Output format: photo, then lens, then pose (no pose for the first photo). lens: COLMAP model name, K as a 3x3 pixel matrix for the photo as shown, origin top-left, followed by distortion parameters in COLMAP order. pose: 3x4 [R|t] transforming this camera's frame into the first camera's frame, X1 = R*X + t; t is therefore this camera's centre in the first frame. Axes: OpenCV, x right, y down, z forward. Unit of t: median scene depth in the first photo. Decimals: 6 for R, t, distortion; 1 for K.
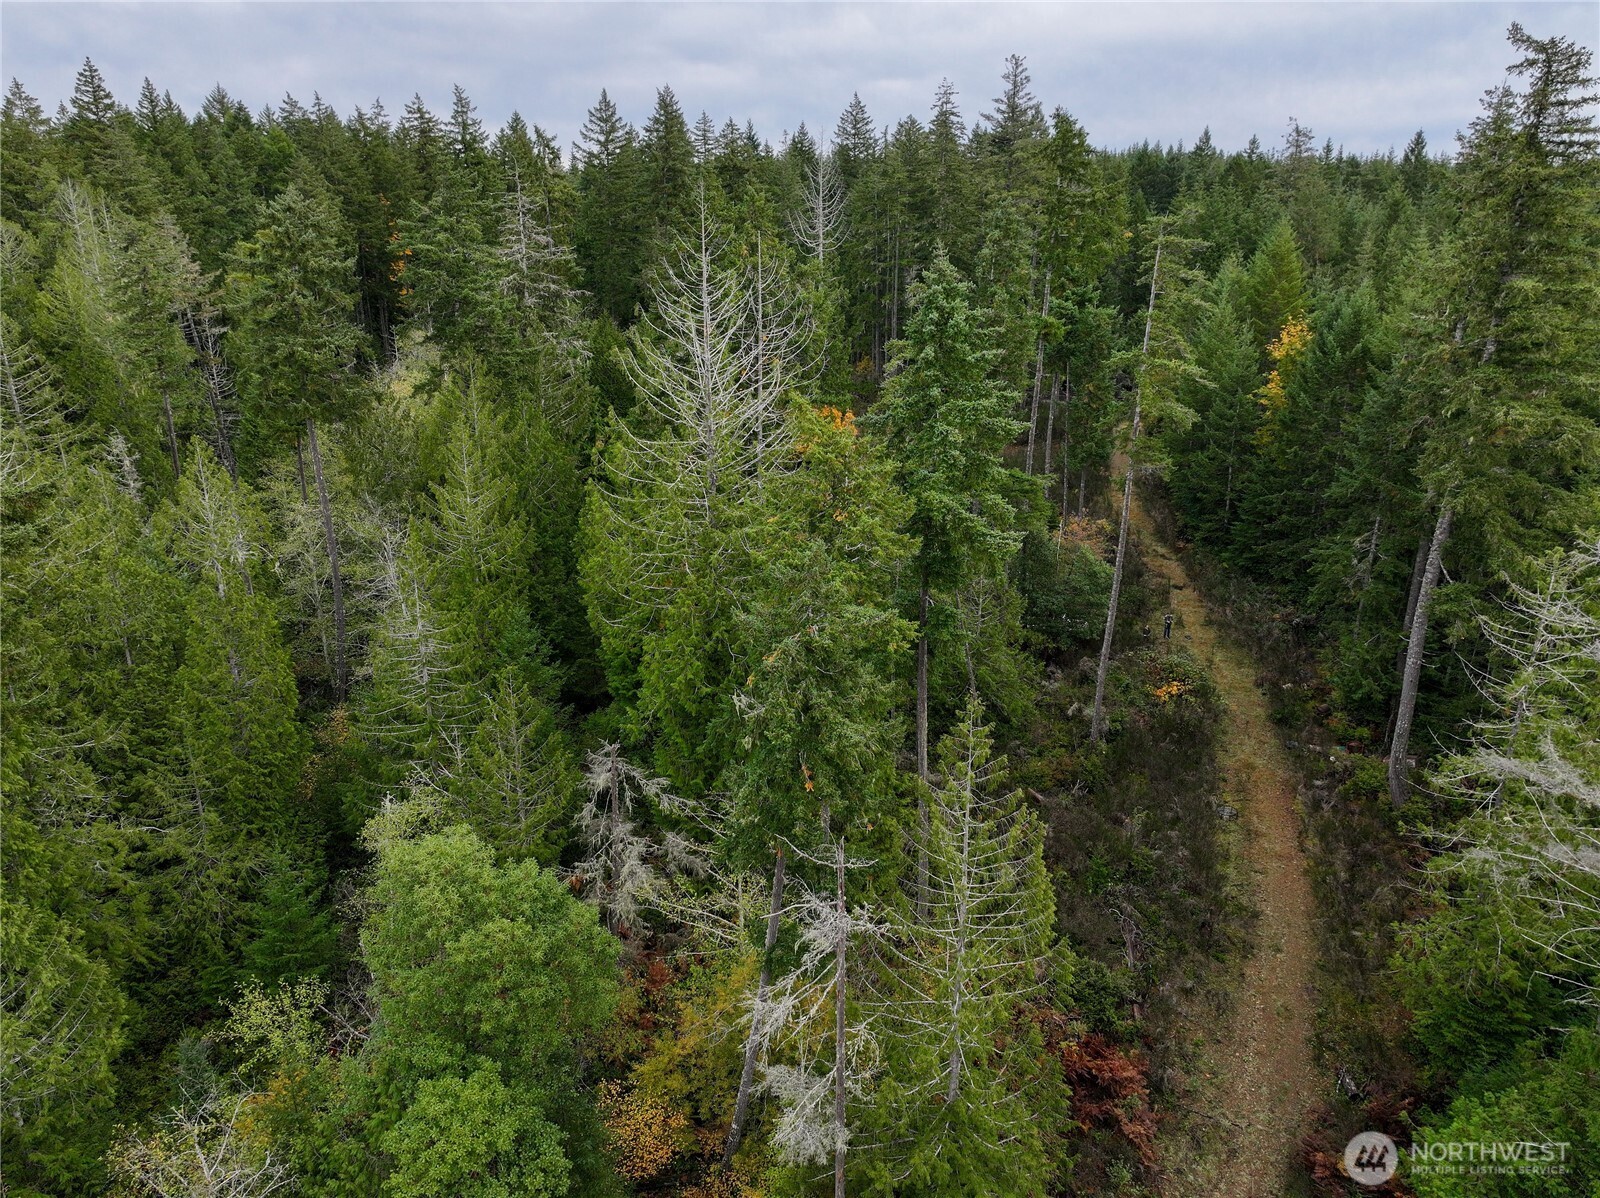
lens RADIAL K [[1124.1, 0, 804.6], [0, 1124.1, 597.9], [0, 0, 1]] dist [-0.009070, 0.023528]
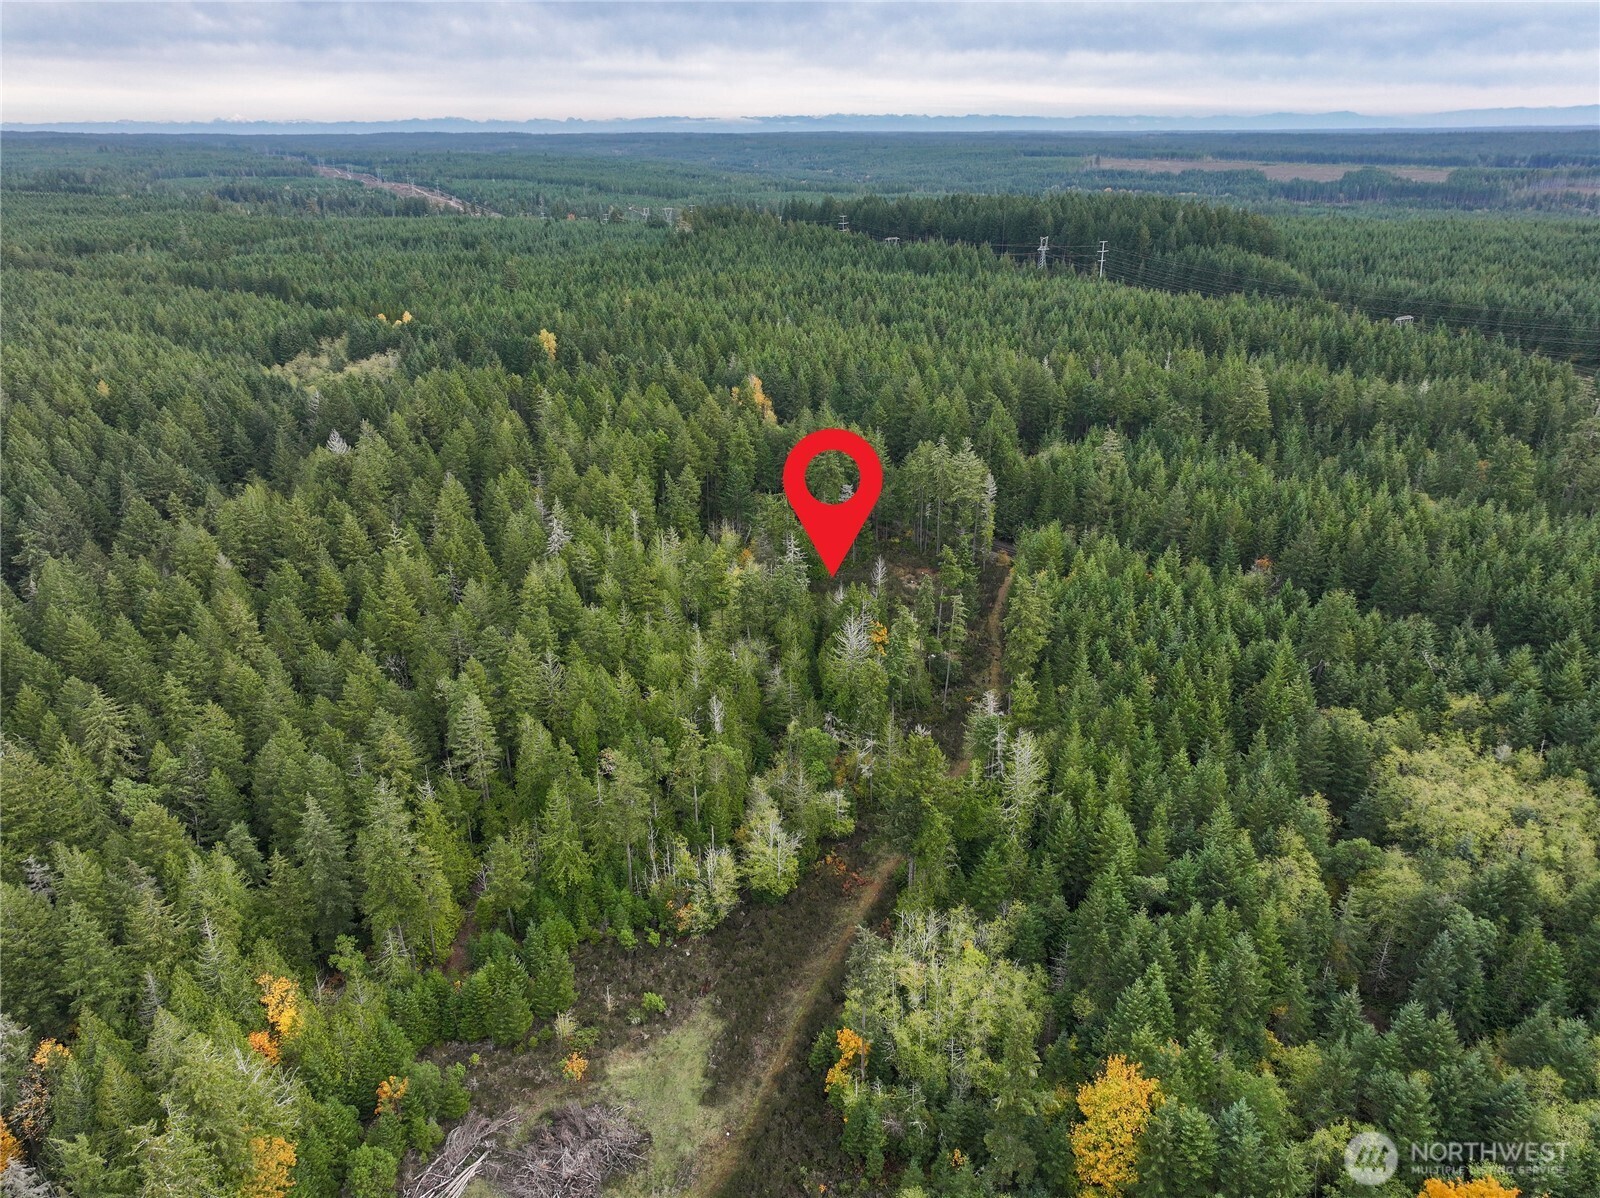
lens RADIAL K [[1124.1, 0, 804.6], [0, 1124.1, 597.9], [0, 0, 1]] dist [-0.009070, 0.023528]
pose [[0.995472, 0.034501, -0.088578, 0.145668], [-0.028391, 0.997189, 0.069341, -0.765554], [0.090721, -0.066512, 0.993653, -4.192858]]
